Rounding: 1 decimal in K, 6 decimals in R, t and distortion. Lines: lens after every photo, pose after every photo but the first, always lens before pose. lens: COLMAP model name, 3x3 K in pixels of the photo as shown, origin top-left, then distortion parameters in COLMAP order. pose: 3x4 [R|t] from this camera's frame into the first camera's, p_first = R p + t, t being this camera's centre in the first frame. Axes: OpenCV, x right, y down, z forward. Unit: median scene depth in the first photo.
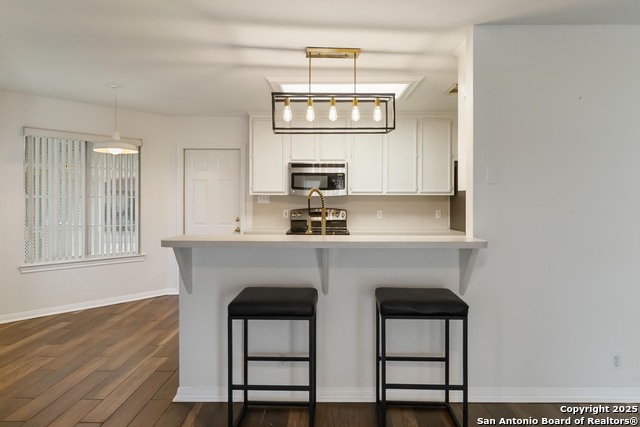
lens RADIAL K [[370.7, 0, 323.6], [0, 370.7, 201.0], [0, 0, 1]] dist [-0.001919, -0.000508]
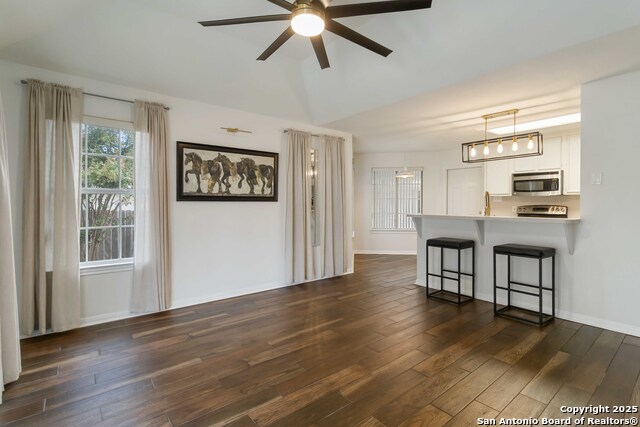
lens RADIAL K [[304.8, 0, 321.7], [0, 304.8, 209.6], [0, 0, 1]] dist [-0.000230, 0.000462]
pose [[0.634661, 0.012751, -0.772685, 0.359842], [0.000649, 0.999855, 0.017033, 0.017608], [0.772790, -0.011312, 0.634560, -0.346388]]
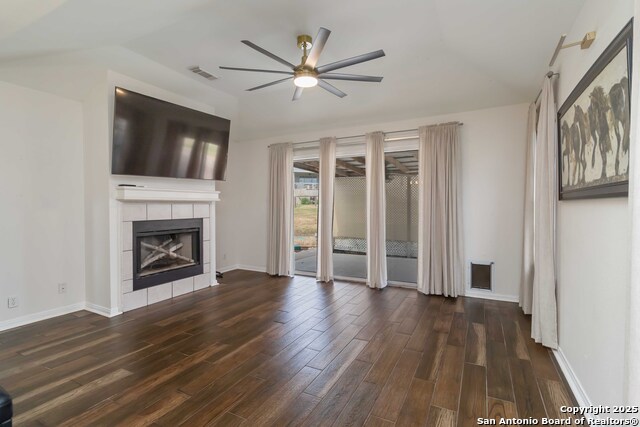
lens RADIAL K [[304.8, 0, 321.7], [0, 304.8, 209.6], [0, 0, 1]] dist [-0.000230, 0.000462]
pose [[-0.887145, -0.004583, 0.461467, -0.324964], [0.001908, 0.999906, 0.013599, 0.016124], [-0.461486, 0.012945, -0.887053, 0.477395]]
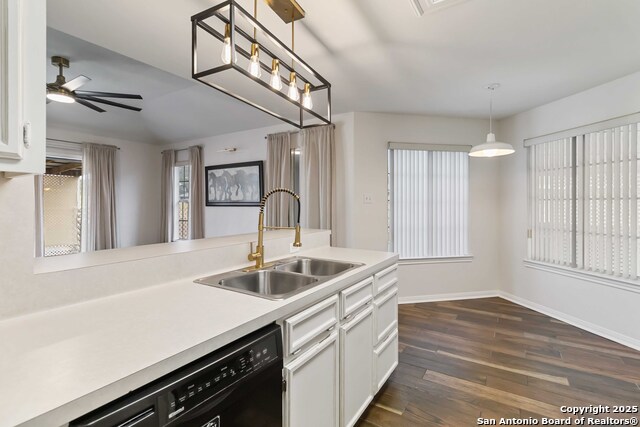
lens RADIAL K [[304.2, 0, 321.6], [0, 304.2, 203.5], [0, 0, 1]] dist [0.001749, 0.000402]
pose [[-0.535432, -0.002016, -0.844576, 0.279945], [-0.001748, 0.999998, -0.001279, 0.000476], [0.844577, 0.000791, -0.535434, 0.815829]]
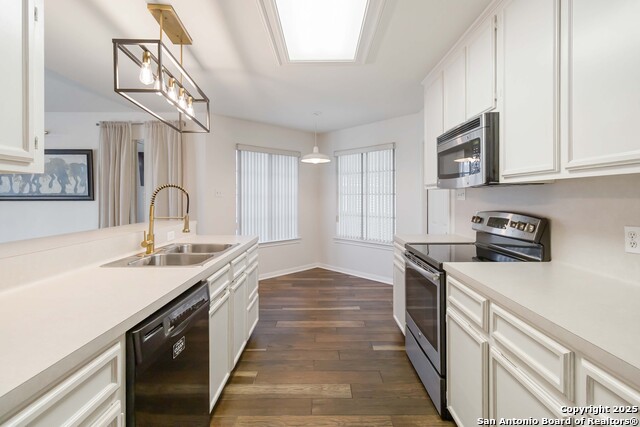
lens RADIAL K [[305.7, 0, 323.7], [0, 305.7, 199.7], [0, 0, 1]] dist [-0.000204, 0.001012]
pose [[0.004898, 0.005477, -0.999973, 0.436573], [-0.000038, 0.999985, 0.005477, 0.001242], [0.999988, 0.000011, 0.004898, 0.792929]]
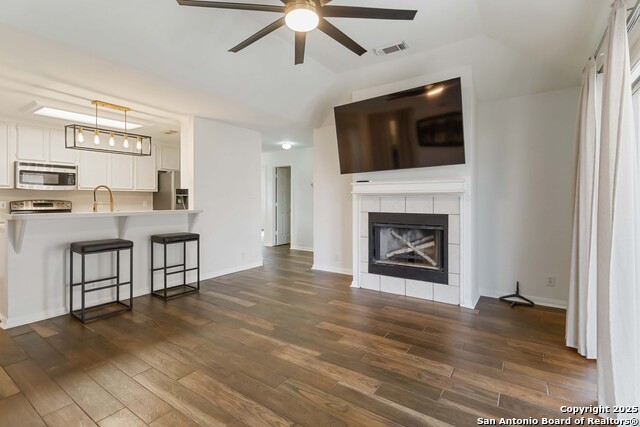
lens RADIAL K [[305.7, 0, 323.7], [0, 305.7, 199.7], [0, 0, 1]] dist [-0.000204, 0.001012]
pose [[0.559685, -0.002377, 0.828702, -0.351646], [-0.000190, 0.999995, 0.002996, 0.016373], [-0.828705, -0.001835, 0.559682, -0.354638]]
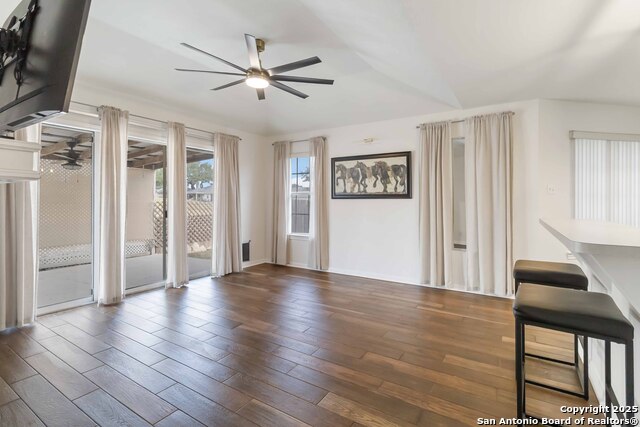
lens RADIAL K [[305.7, 0, 323.7], [0, 305.7, 199.7], [0, 0, 1]] dist [-0.000204, 0.001012]
pose [[-0.530447, -0.009648, -0.847663, 0.500434], [-0.004877, 0.999953, -0.008329, 0.021333], [0.847704, -0.000284, -0.530470, 0.408432]]
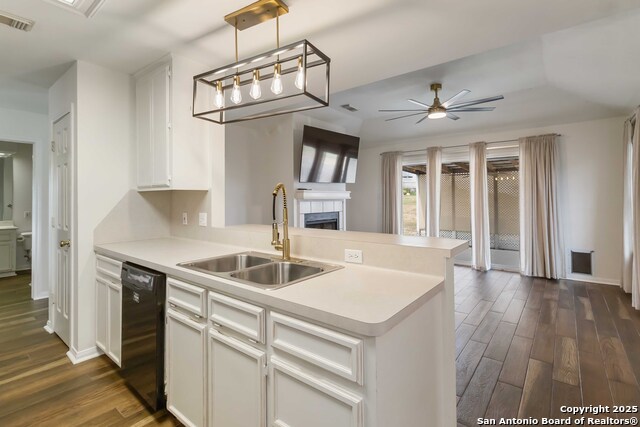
lens RADIAL K [[304.9, 0, 322.0], [0, 304.9, 192.4], [0, 0, 1]] dist [0.003407, 0.000734]
pose [[-0.784006, 0.015355, 0.620563, -0.287203], [0.004579, 0.999810, -0.018954, -0.001331], [-0.620736, -0.012019, -0.783928, 0.836524]]
